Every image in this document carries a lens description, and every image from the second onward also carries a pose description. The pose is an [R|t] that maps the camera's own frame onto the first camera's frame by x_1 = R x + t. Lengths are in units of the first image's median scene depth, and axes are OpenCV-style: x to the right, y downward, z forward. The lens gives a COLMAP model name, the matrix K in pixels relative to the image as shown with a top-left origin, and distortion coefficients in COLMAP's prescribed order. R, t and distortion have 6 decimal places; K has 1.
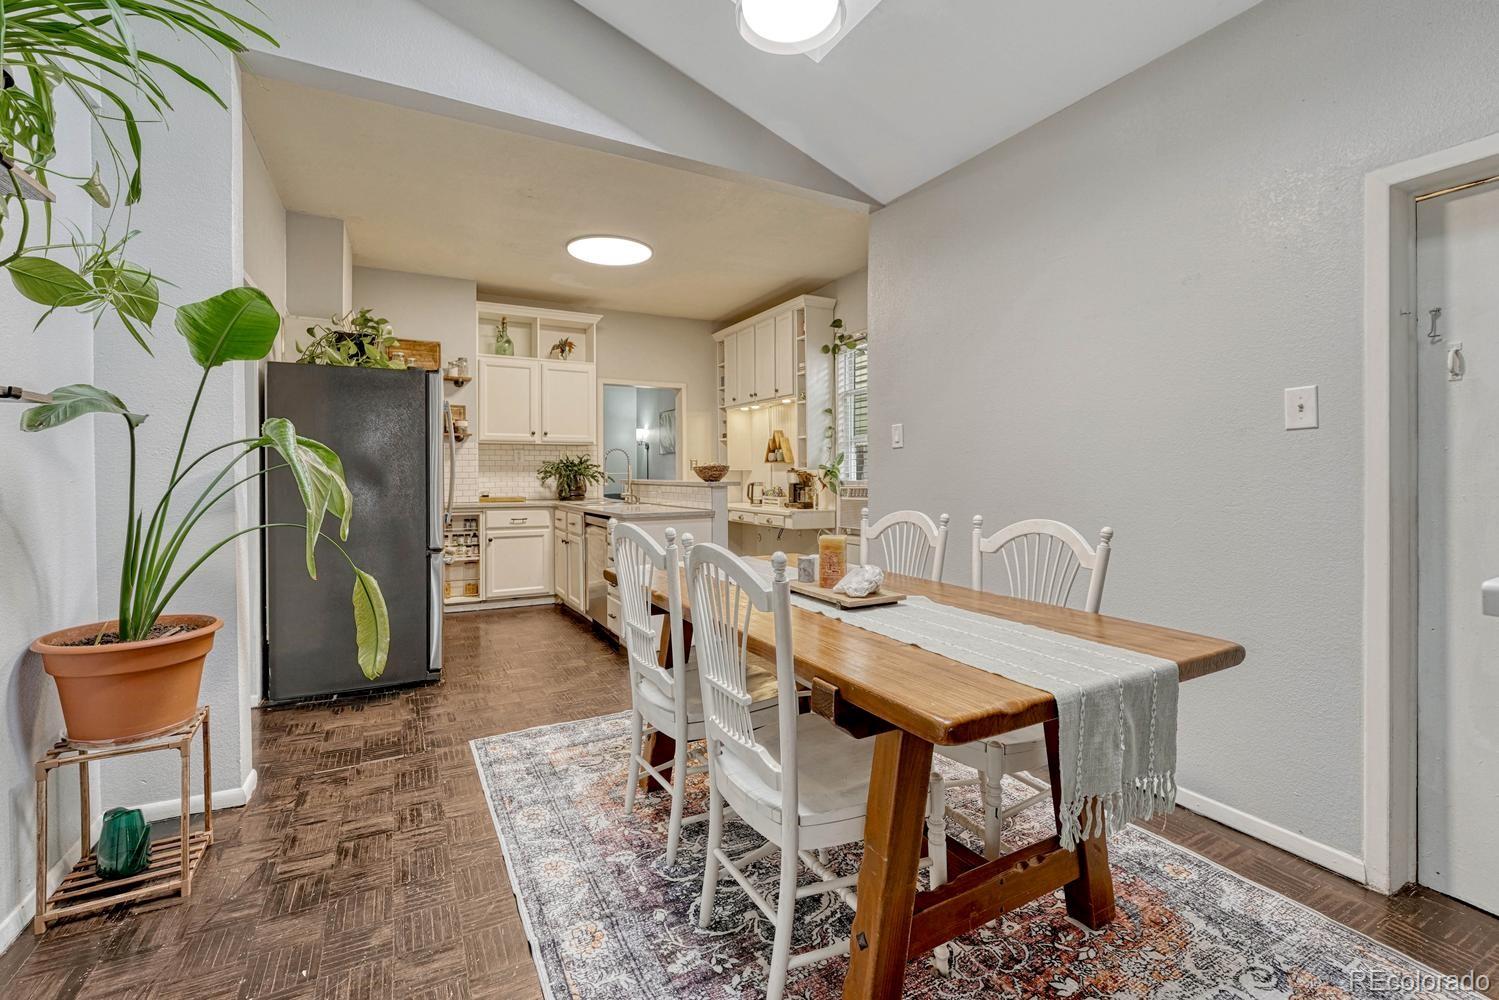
lens RADIAL K [[654.8, 0, 748.1], [0, 654.8, 477.4], [0, 0, 1]] dist [-0.001839, -0.000189]
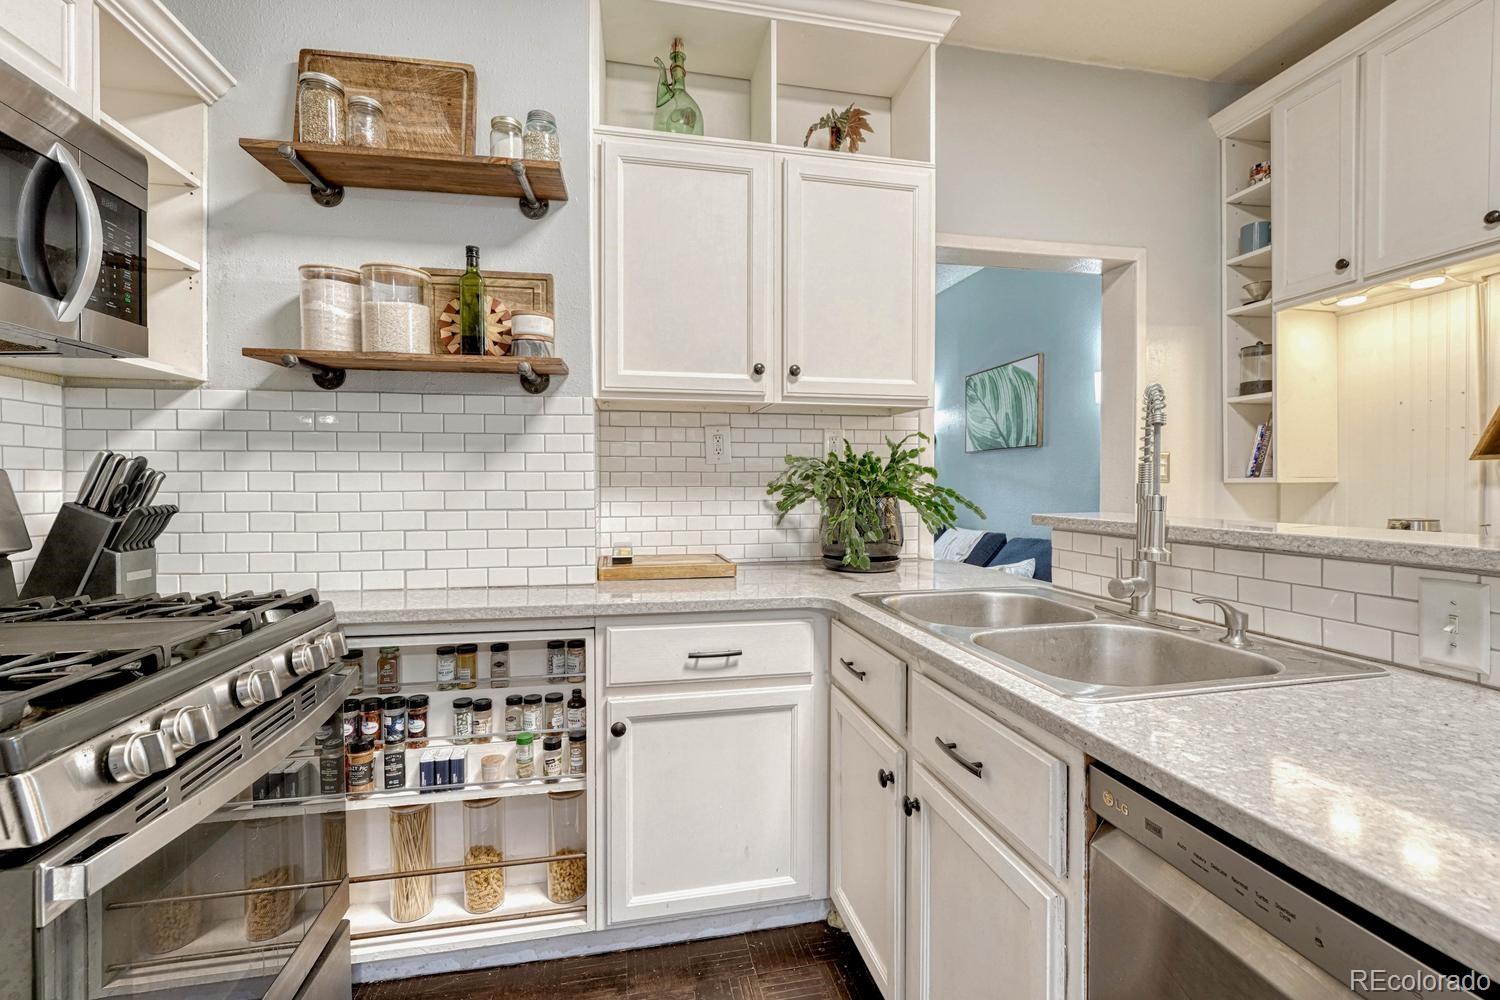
lens RADIAL K [[632.1, 0, 750.0], [0, 632.1, 500.0], [0, 0, 1]] dist [-0.009072, -0.000078]
pose [[0.955649, 0.007775, -0.294405, -0.243789], [-0.002512, 0.999830, 0.018248, -0.008669], [0.294497, -0.016699, 0.955506, 0.710755]]
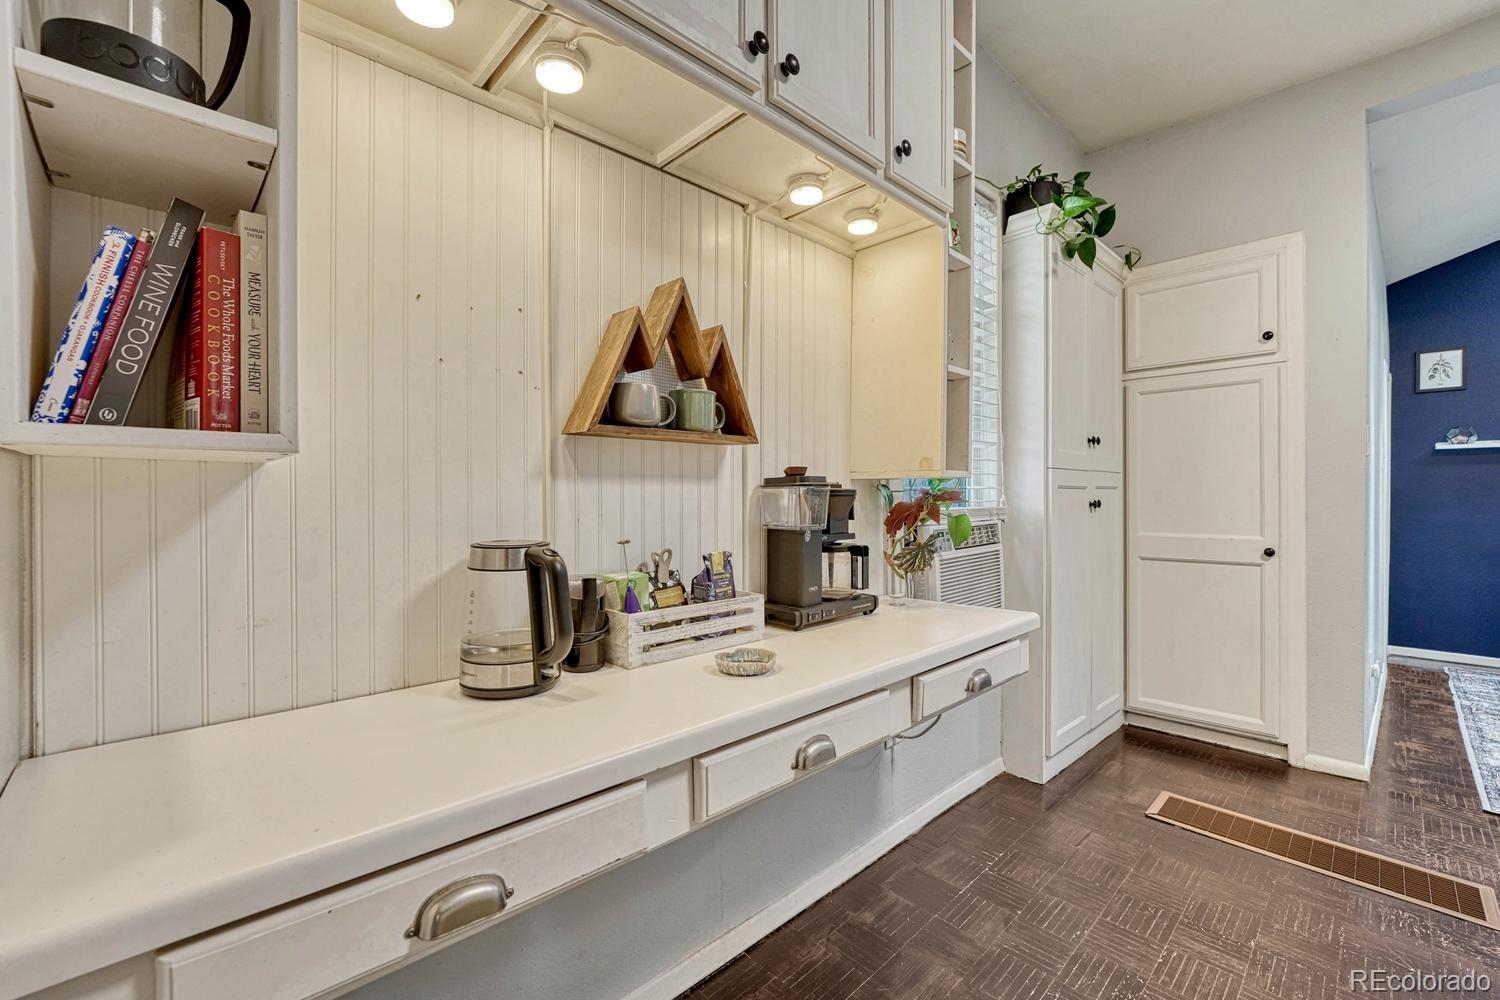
lens RADIAL K [[619.5, 0, 750.0], [0, 619.5, 500.0], [0, 0, 1]] dist [-0.003082, 0.000047]
pose [[-0.262226, 0.001318, 0.965005, -0.170292], [0.014905, 0.999885, 0.002684, -0.003657], [-0.964891, 0.015087, -0.262216, 1.147753]]
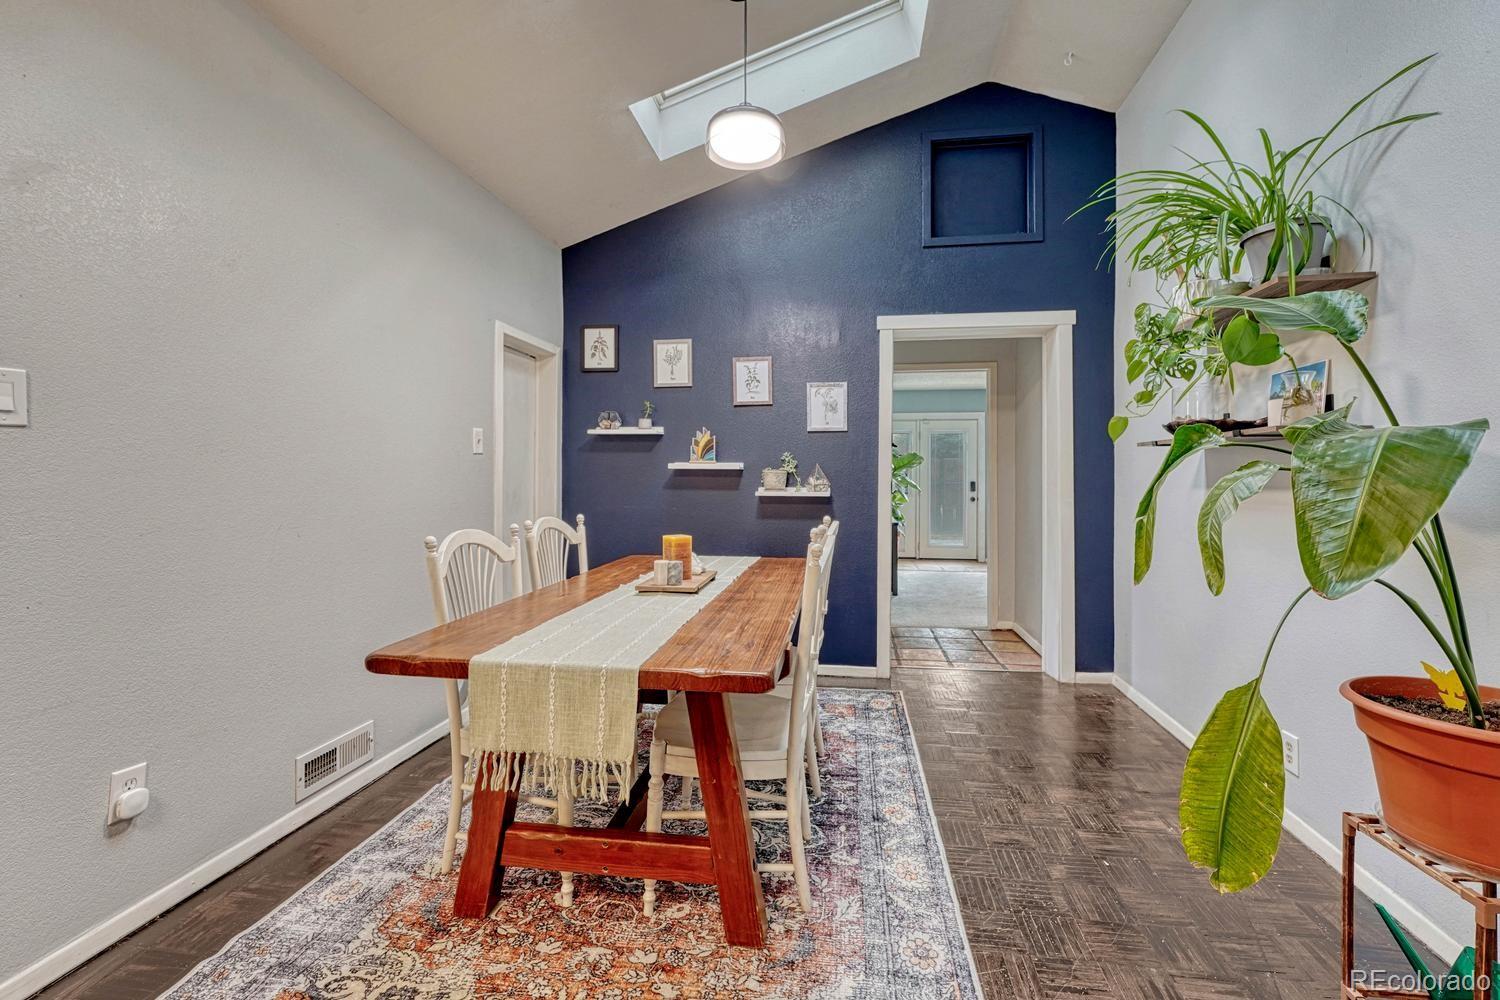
lens RADIAL K [[636.6, 0, 753.2], [0, 636.6, 476.2], [0, 0, 1]] dist [-0.013131, 0.000835]
pose [[-0.801944, 0.000744, 0.597399, -0.225247], [0.004285, 0.999981, 0.004507, -0.006762], [-0.597384, 0.006174, -0.801931, 0.629881]]
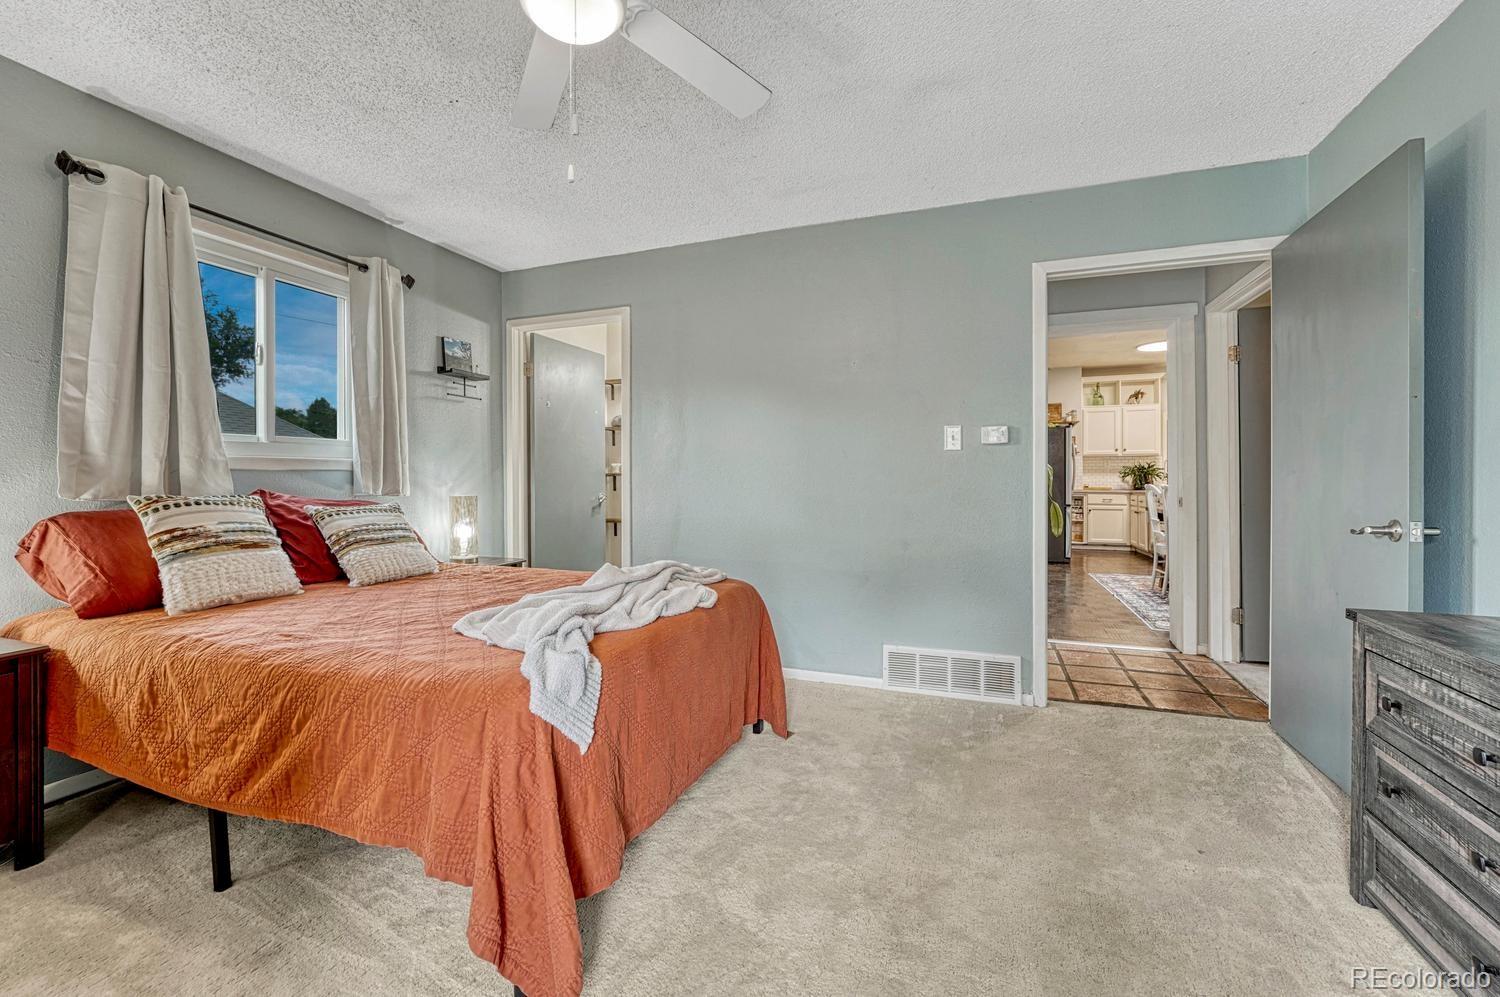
lens RADIAL K [[616.5, 0, 741.7], [0, 616.5, 481.8], [0, 0, 1]] dist [-0.014146, 0.000002]
pose [[0.646522, -0.000189, -0.762895, 0.256985], [-0.006135, 0.999966, -0.005446, 0.029960], [0.762870, 0.008201, 0.646499, -0.770540]]
